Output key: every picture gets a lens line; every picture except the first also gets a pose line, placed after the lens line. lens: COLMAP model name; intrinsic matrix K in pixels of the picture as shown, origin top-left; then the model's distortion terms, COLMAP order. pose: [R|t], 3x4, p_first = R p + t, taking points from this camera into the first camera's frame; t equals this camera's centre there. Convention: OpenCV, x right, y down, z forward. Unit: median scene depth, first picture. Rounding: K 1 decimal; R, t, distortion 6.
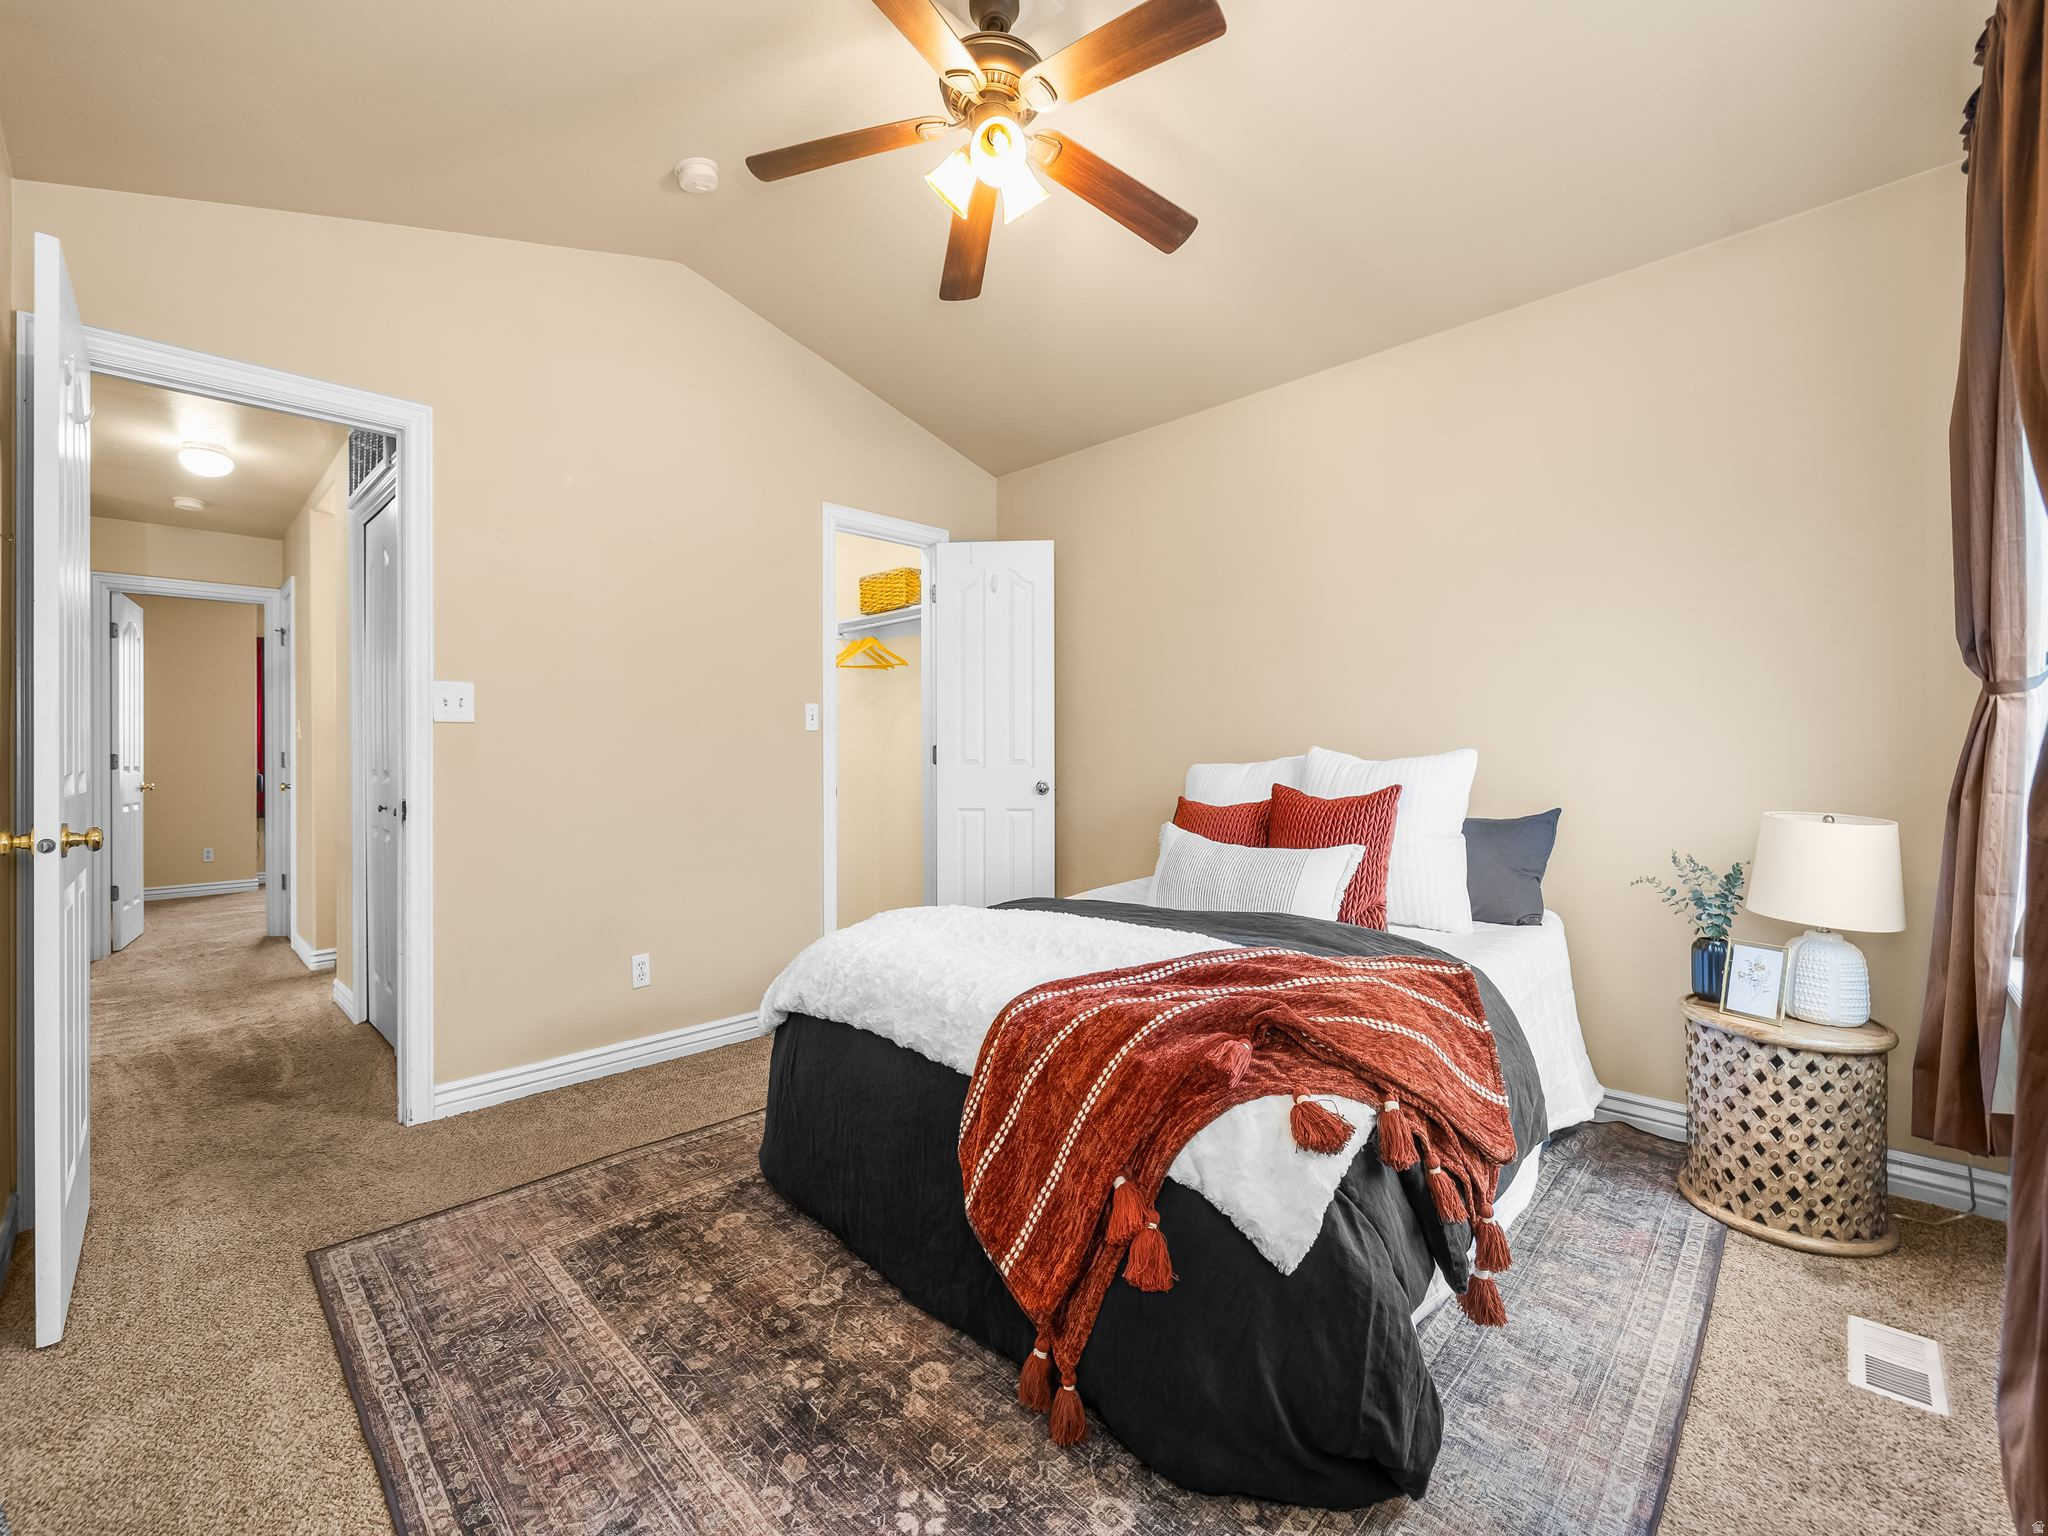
lens RADIAL K [[859.6, 0, 1021.3], [0, 859.6, 754.6], [0, 0, 1]] dist [0.008623, -0.000599]
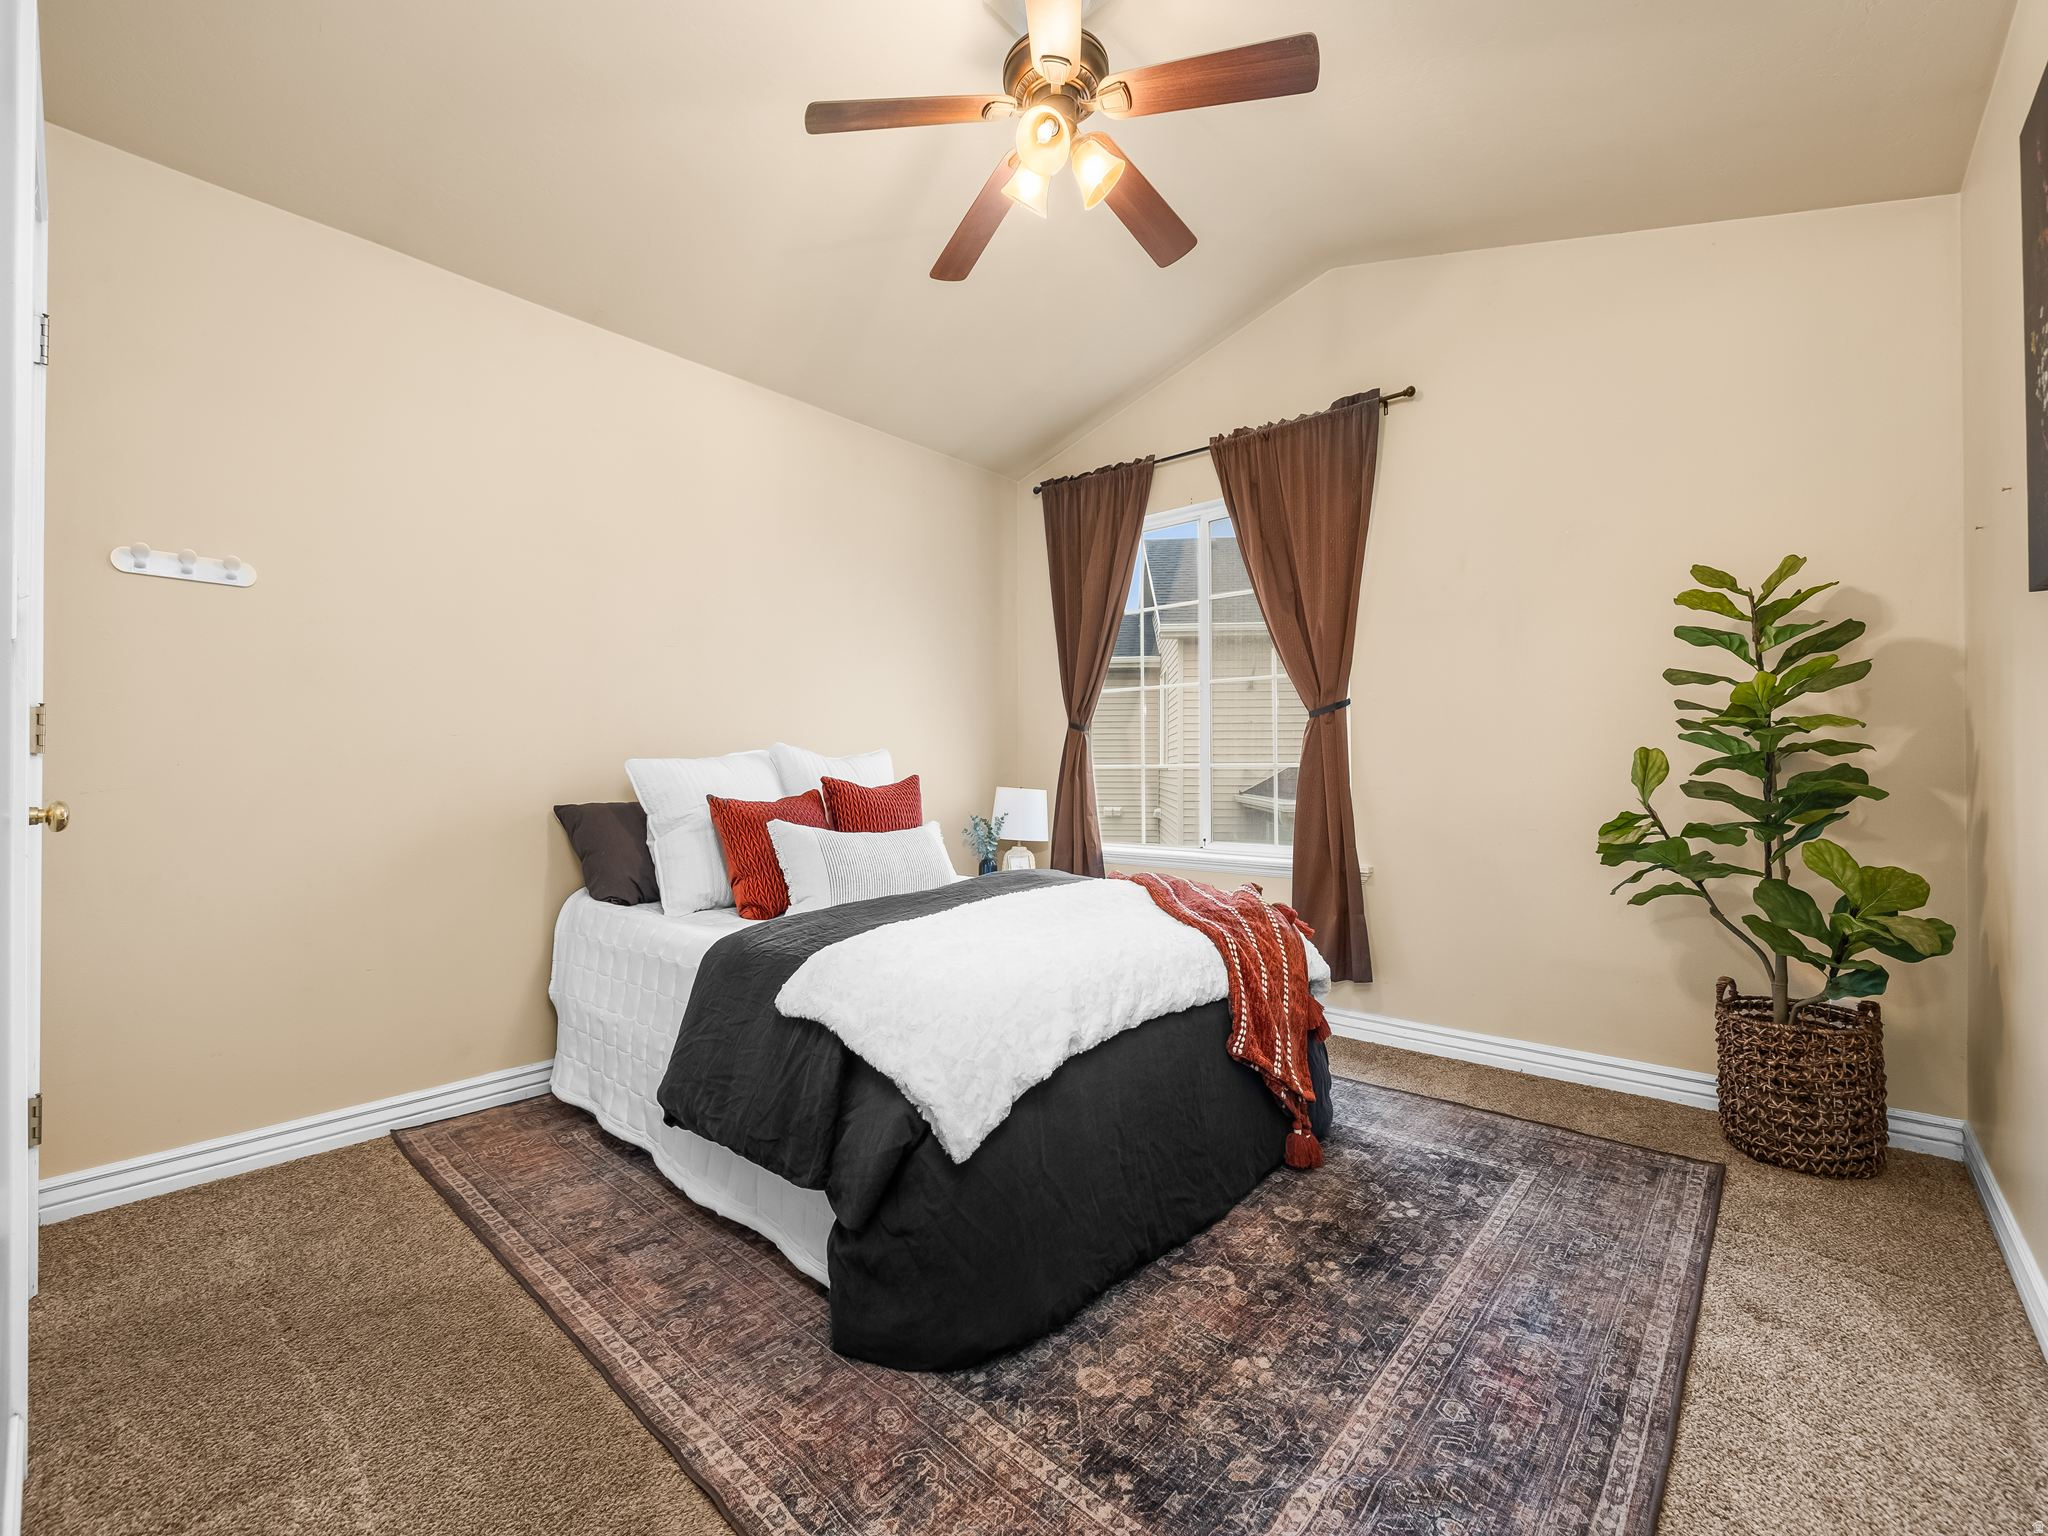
lens RADIAL K [[859.6, 0, 1008.7], [0, 859.6, 765.4], [0, 0, 1]] dist [0.008623, -0.000599]
pose [[-0.032251, 0.012910, 0.999396, -1.397222], [0.001413, 0.999916, -0.012871, 0.062369], [-0.999479, 0.000997, -0.032266, 1.462913]]
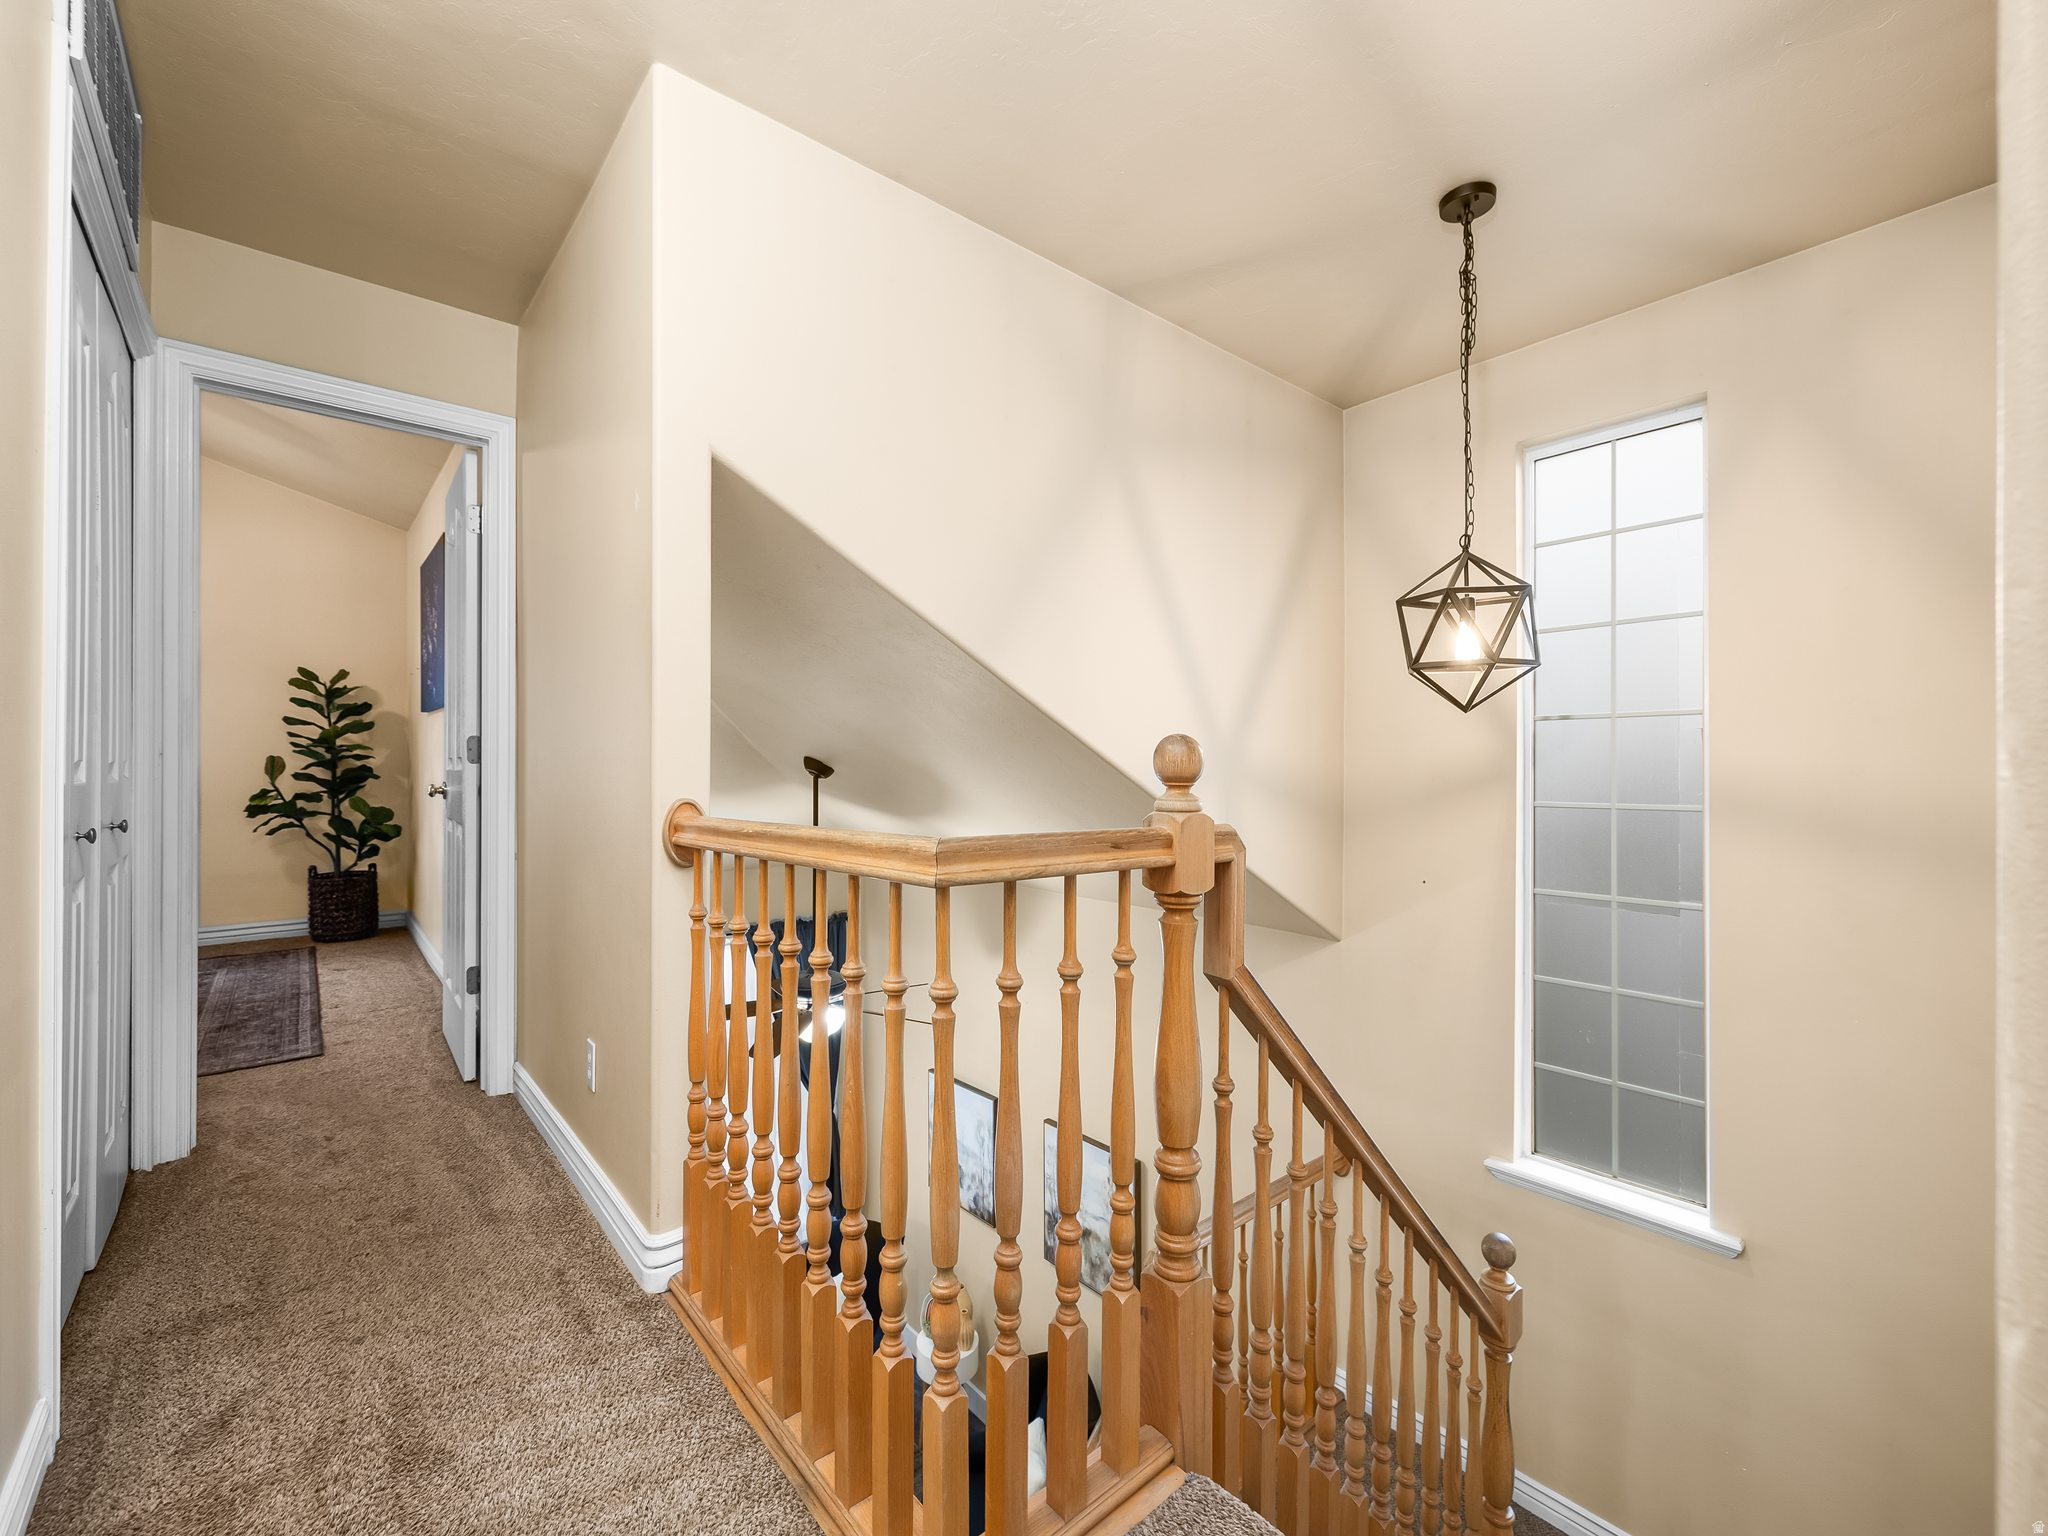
lens RADIAL K [[859.6, 0, 1012.2], [0, 859.6, 753.4], [0, 0, 1]] dist [0.008623, -0.000599]
pose [[-0.995569, 0.002093, 0.094007, -2.157258], [0.001833, 0.999994, -0.002852, 0.037199], [-0.094012, -0.002667, -0.995567, 2.349333]]
